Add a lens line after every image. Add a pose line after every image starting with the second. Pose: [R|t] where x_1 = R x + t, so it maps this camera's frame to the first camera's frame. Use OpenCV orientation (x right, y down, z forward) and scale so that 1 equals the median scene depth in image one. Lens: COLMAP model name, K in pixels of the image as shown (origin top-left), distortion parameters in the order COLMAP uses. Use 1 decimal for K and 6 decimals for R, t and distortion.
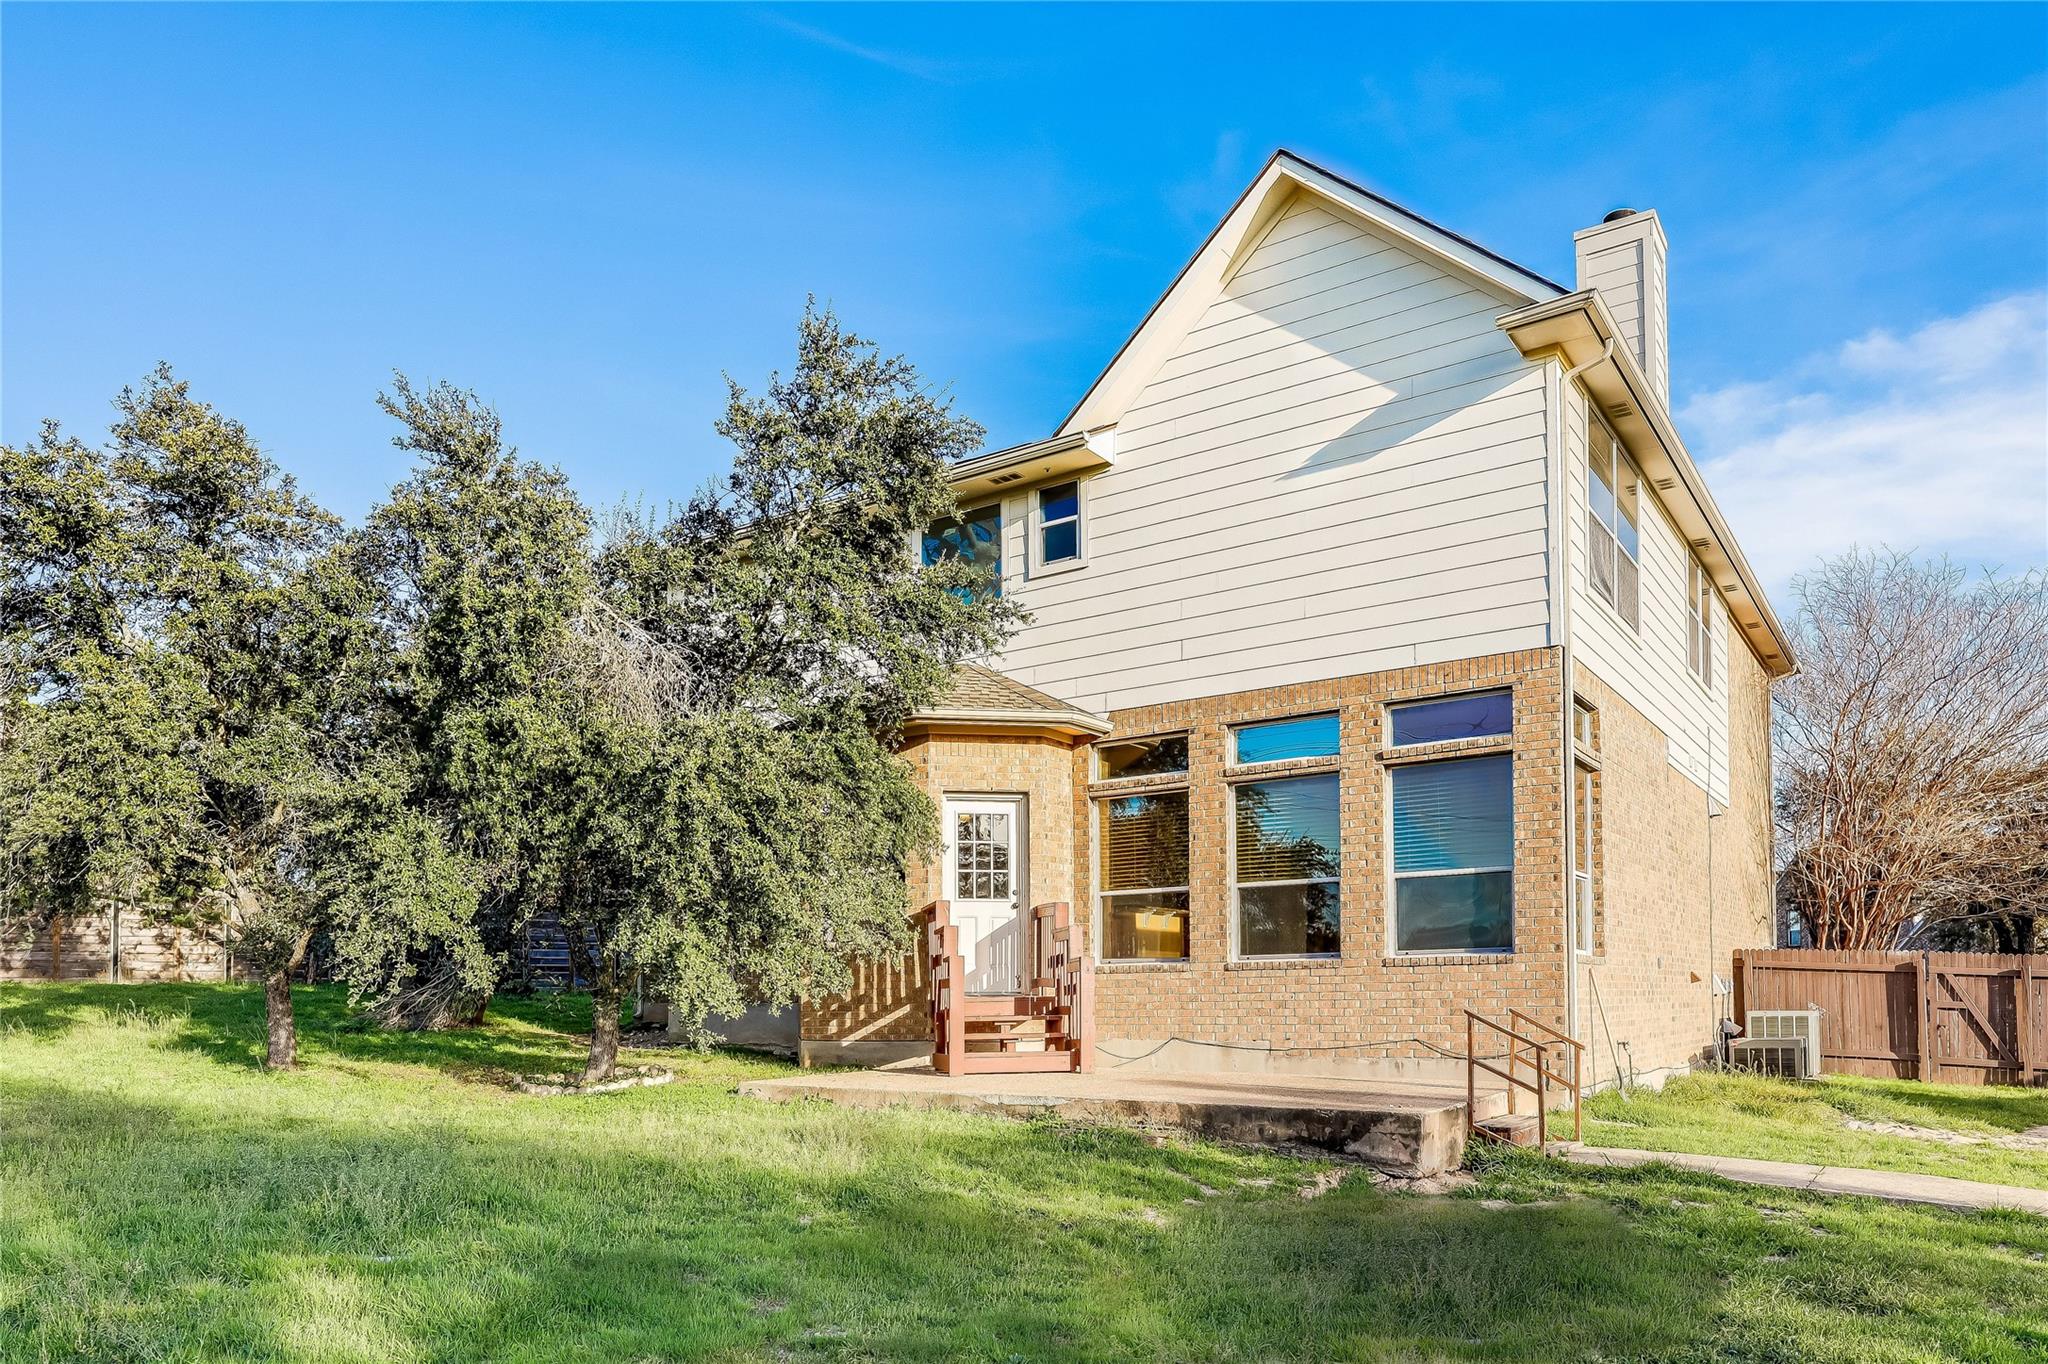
lens RADIAL K [[1462.1, 0, 1052.3], [0, 1462.1, 974.4], [0, 0, 1]] dist [0.001445, 0.000514]
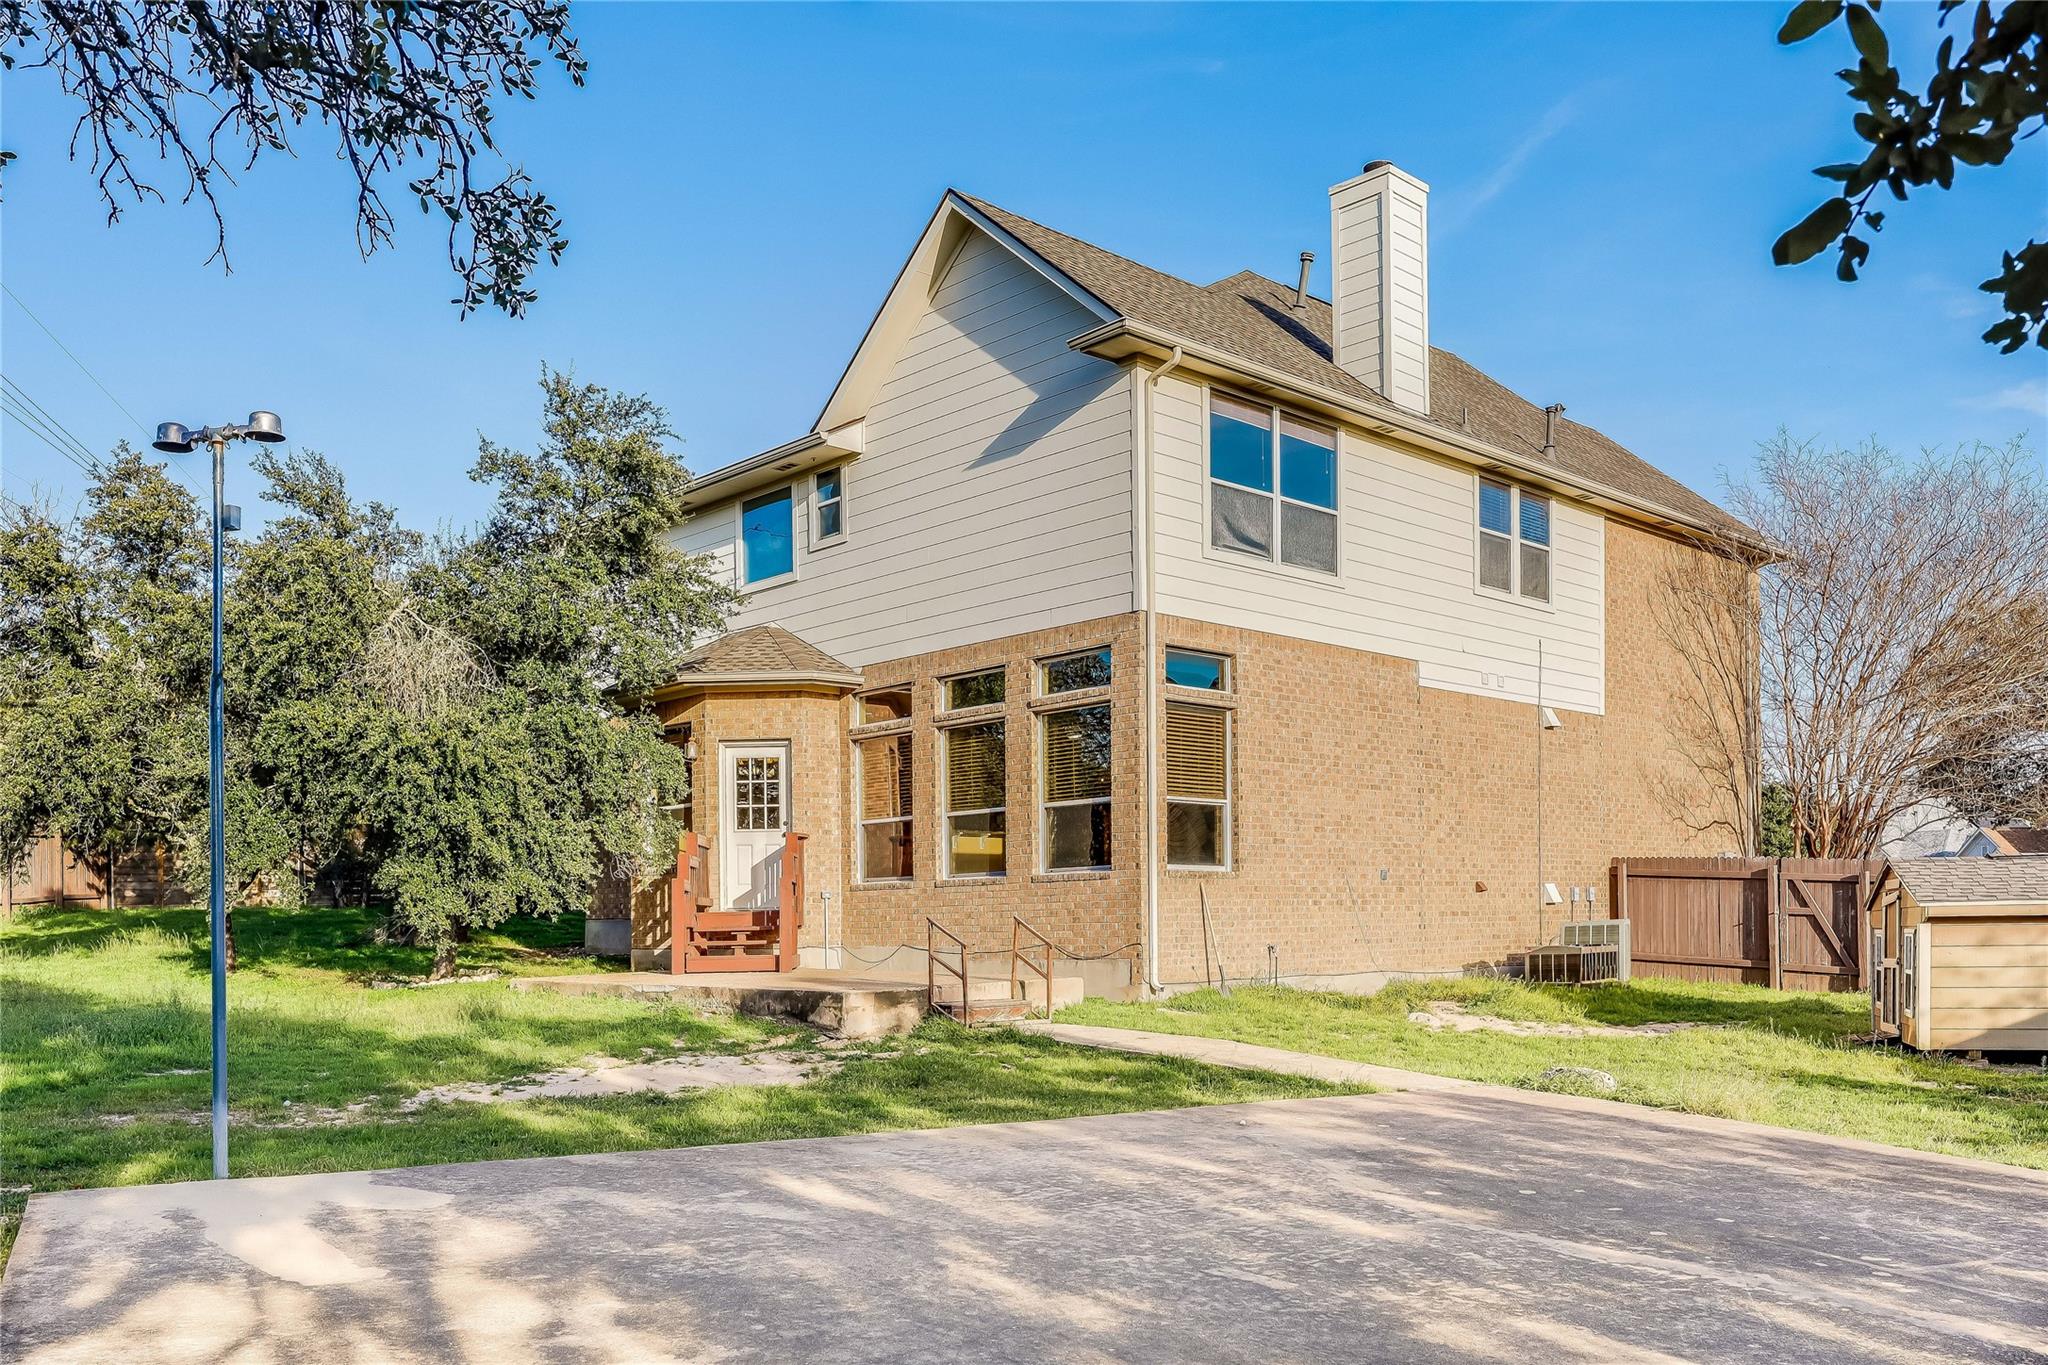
lens RADIAL K [[1695.5, 0, 994.9], [0, 1695.5, 948.1], [0, 0, 1]] dist [-0.001140, 0.005354]
pose [[0.978437, -0.005485, -0.206471, 0.460354], [0.012454, 0.999395, 0.032470, 0.002502], [0.206168, -0.034341, 0.977914, -0.339242]]
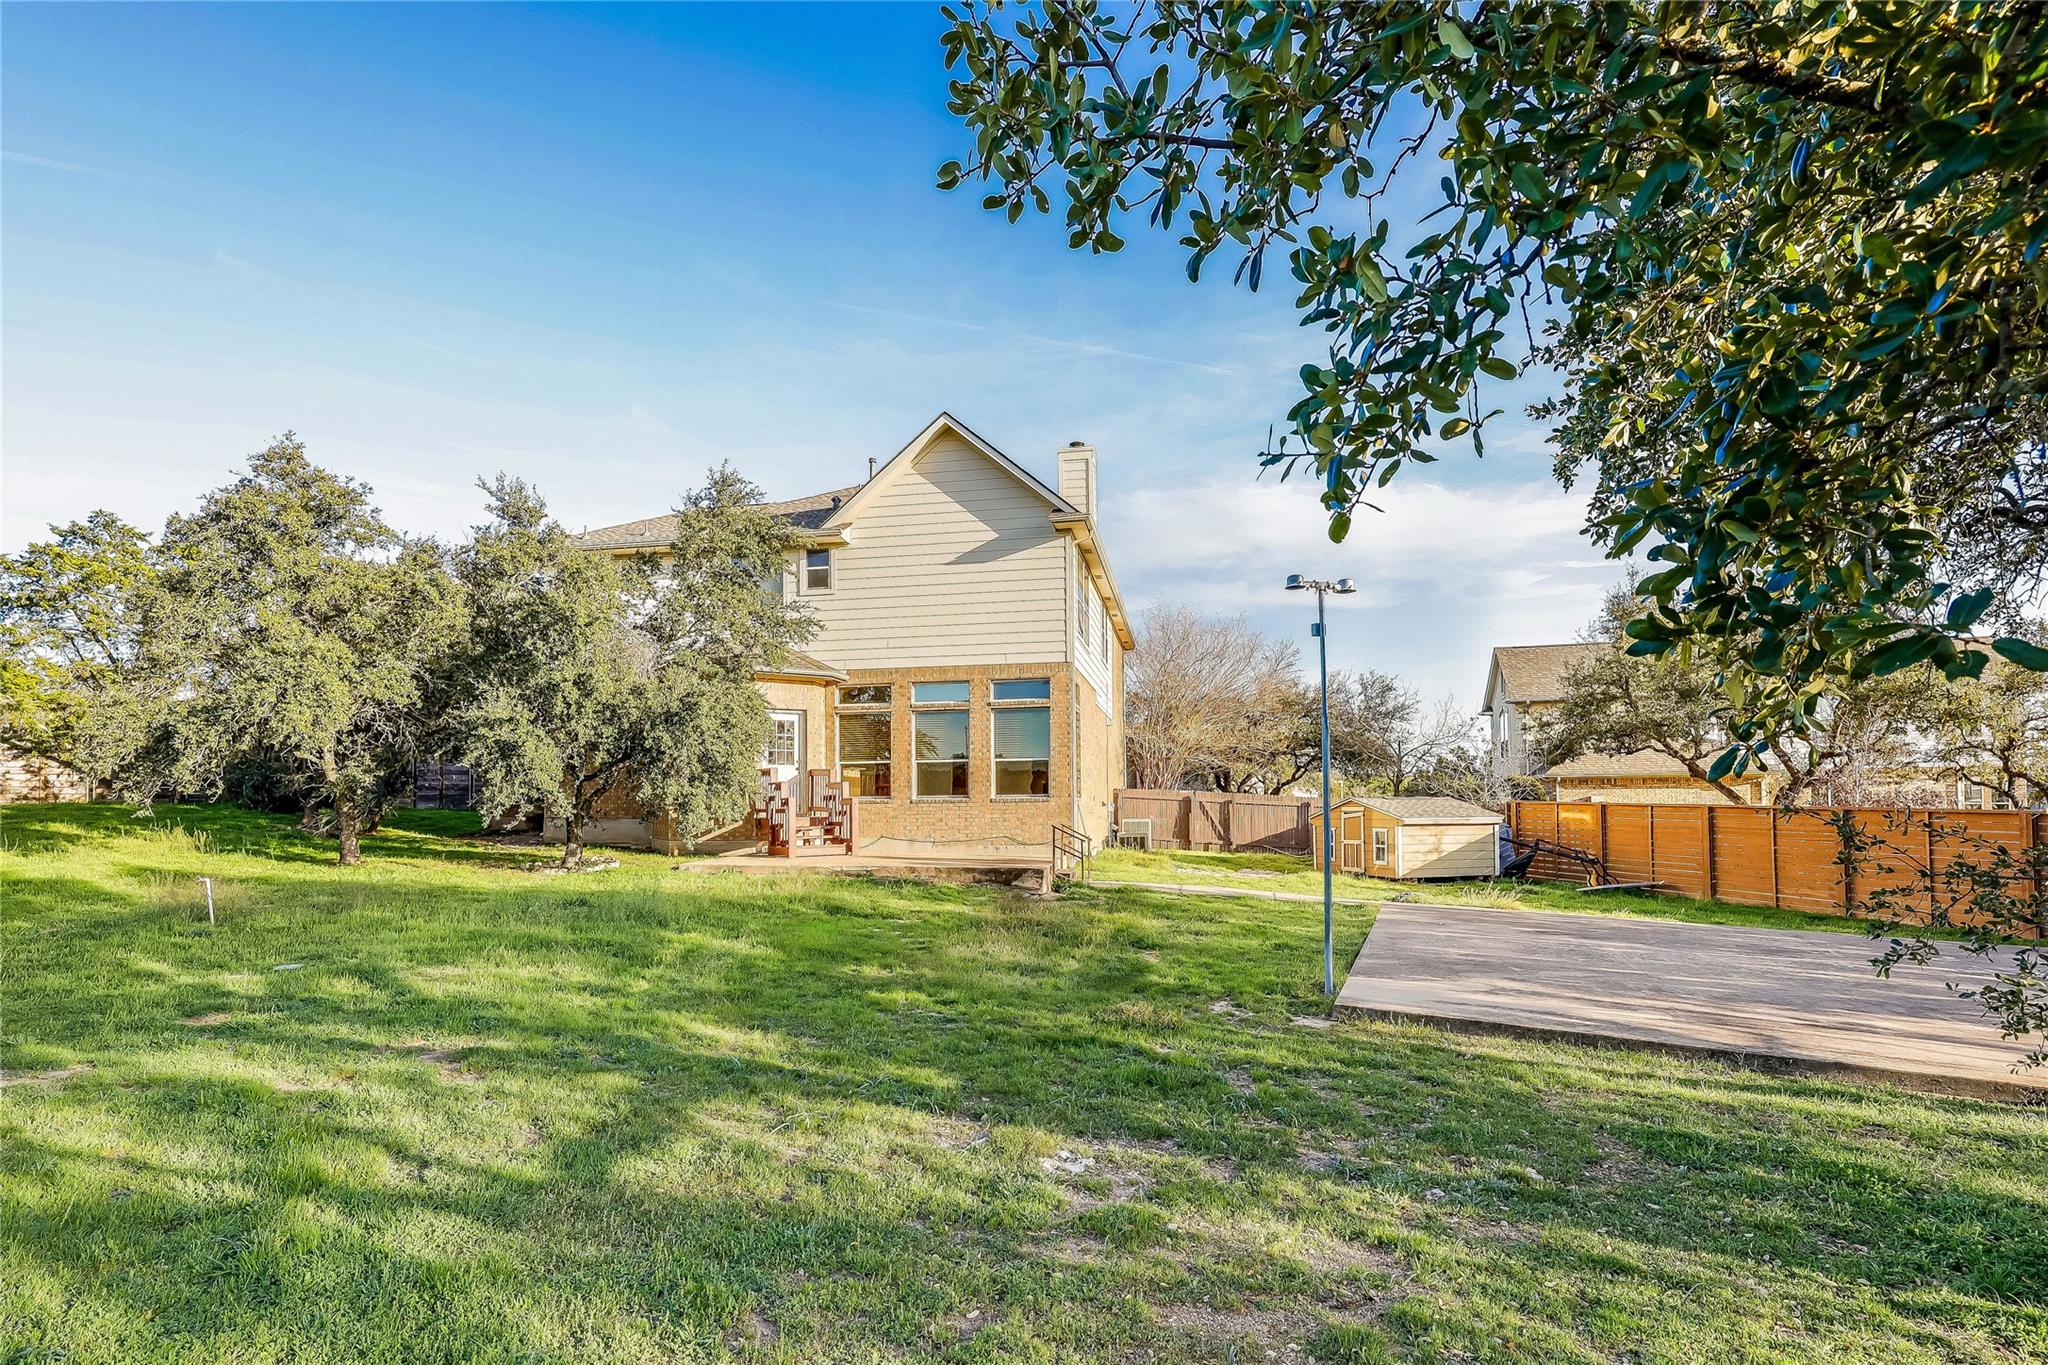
lens RADIAL K [[933.5, 0, 1071.6], [0, 933.5, 779.0], [0, 0, 1]] dist [0.000557, -0.000044]
pose [[0.906957, 0.012734, 0.421031, -0.231910], [-0.007834, 0.999880, -0.013365, -0.021491], [-0.421151, 0.008823, 0.906948, -0.279280]]
